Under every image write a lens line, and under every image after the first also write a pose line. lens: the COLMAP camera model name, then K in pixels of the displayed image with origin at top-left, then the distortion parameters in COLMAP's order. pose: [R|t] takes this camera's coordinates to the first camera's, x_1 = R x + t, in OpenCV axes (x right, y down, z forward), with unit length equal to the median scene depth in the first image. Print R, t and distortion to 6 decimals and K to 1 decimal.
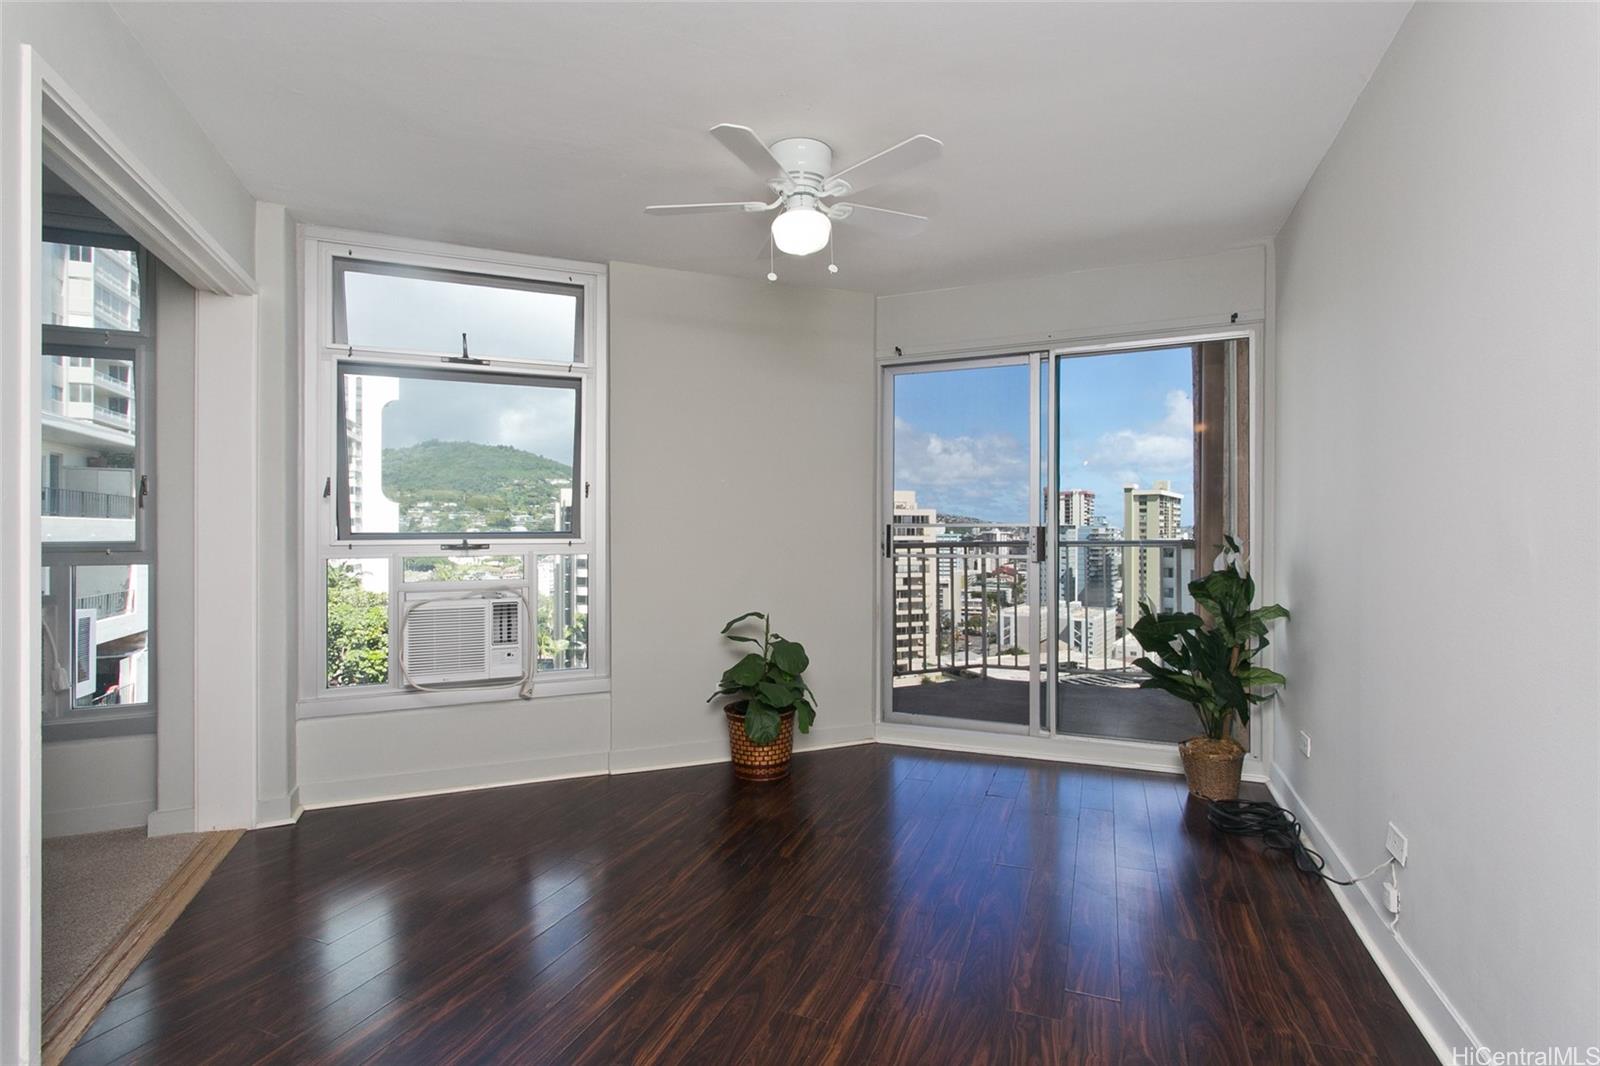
lens RADIAL K [[754.1, 0, 803.0], [0, 754.1, 529.6], [0, 0, 1]] dist [0.001439, 0.000266]
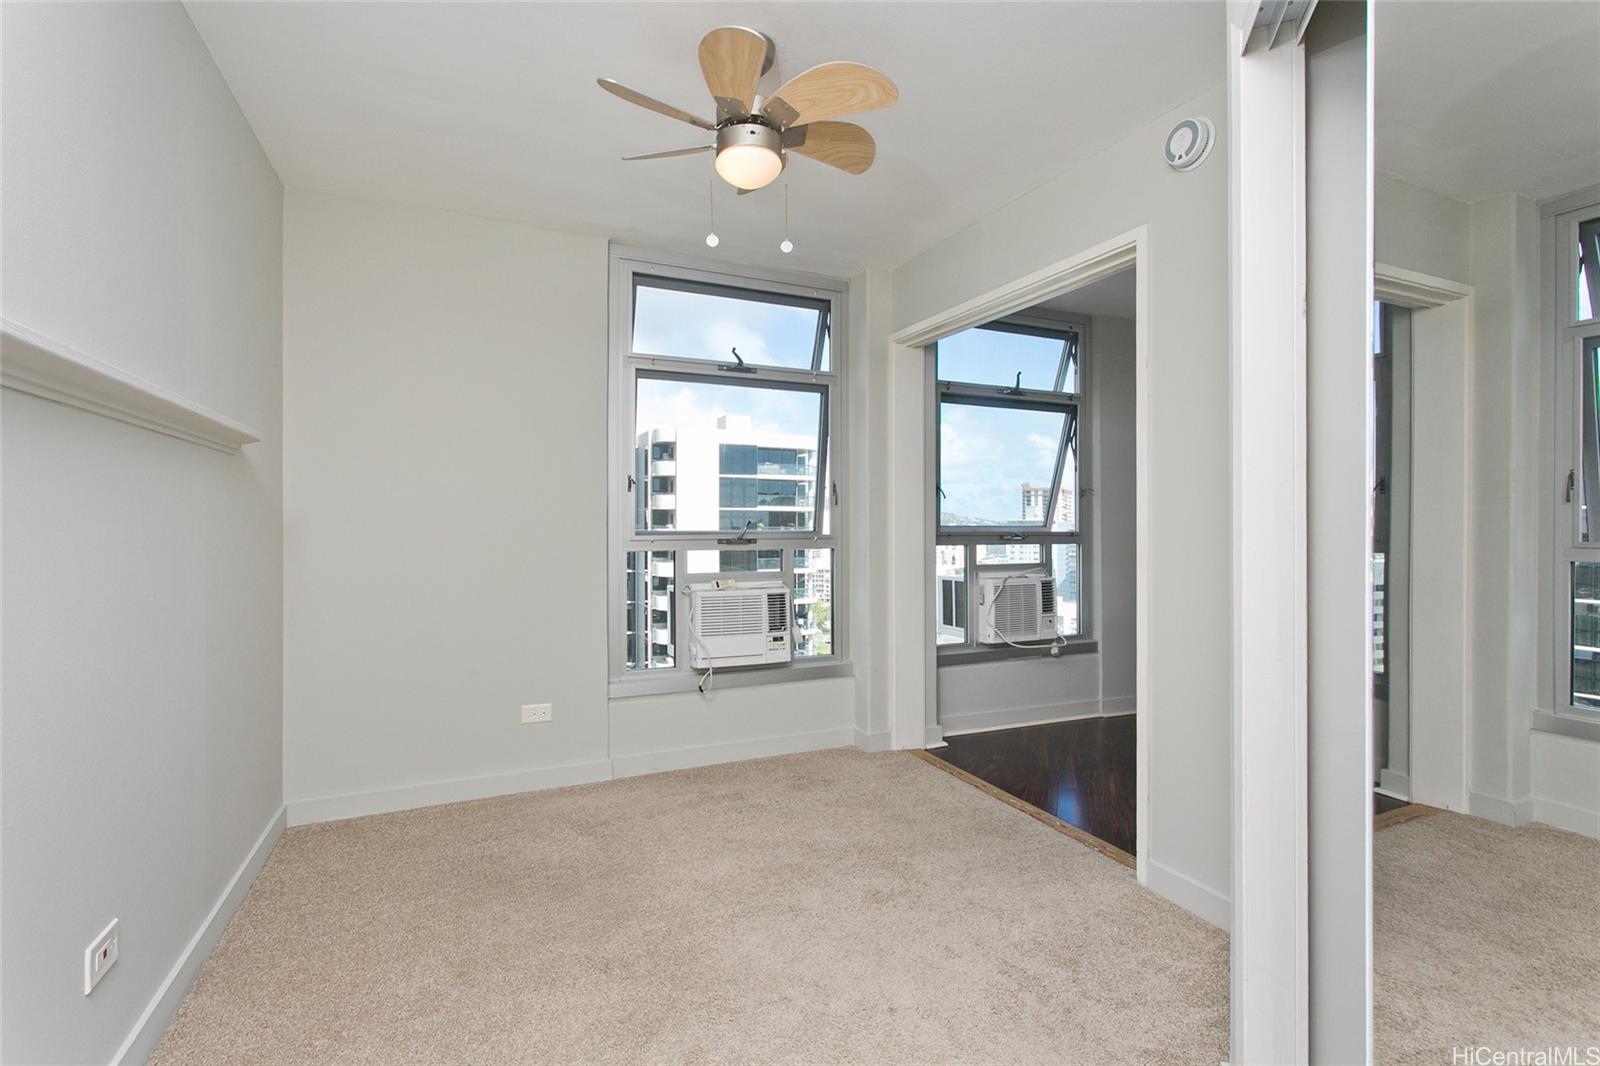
lens RADIAL K [[804.4, 0, 800.0], [0, 804.4, 533.0], [0, 0, 1]] dist [0.001775, 0.000122]
pose [[0.998054, 0.004539, 0.062190, -0.406017], [-0.005136, 0.999942, 0.009444, 0.001234], [-0.062143, -0.009745, 0.998020, -0.156907]]
